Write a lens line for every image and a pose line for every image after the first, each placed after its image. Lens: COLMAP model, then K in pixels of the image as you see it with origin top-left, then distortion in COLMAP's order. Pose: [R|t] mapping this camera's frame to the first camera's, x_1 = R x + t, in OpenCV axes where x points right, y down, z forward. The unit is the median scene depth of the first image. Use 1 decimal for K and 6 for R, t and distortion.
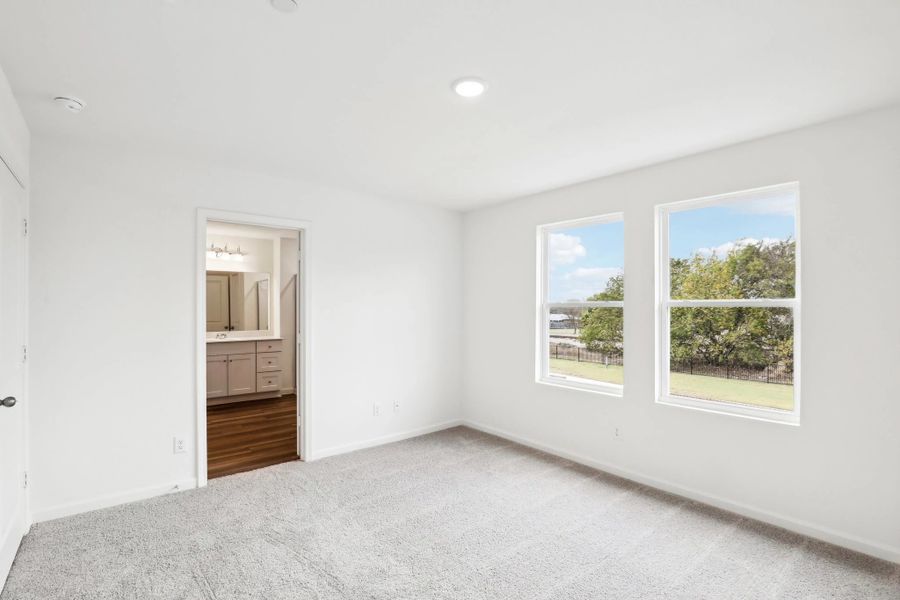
lens RADIAL K [[425.7, 0, 445.5], [0, 425.7, 305.3], [0, 0, 1]] dist [-0.005468, 0.000348]
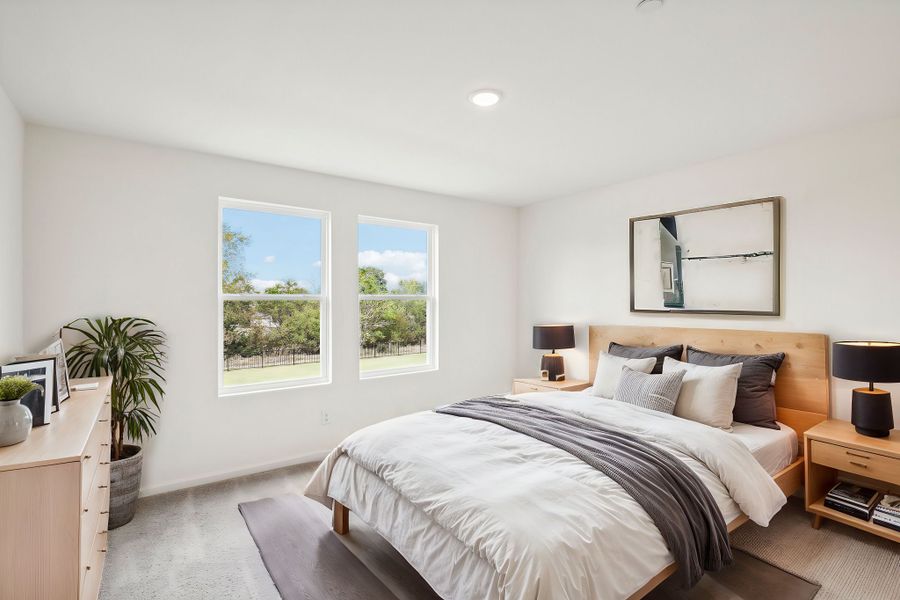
lens RADIAL K [[425.7, 0, 445.5], [0, 425.7, 305.3], [0, 0, 1]] dist [-0.005468, 0.000348]
pose [[0.058582, -0.010004, 0.998232, -0.588228], [-0.000320, 0.999950, 0.010040, 0.006481], [-0.998283, -0.000907, 0.058576, 0.588556]]
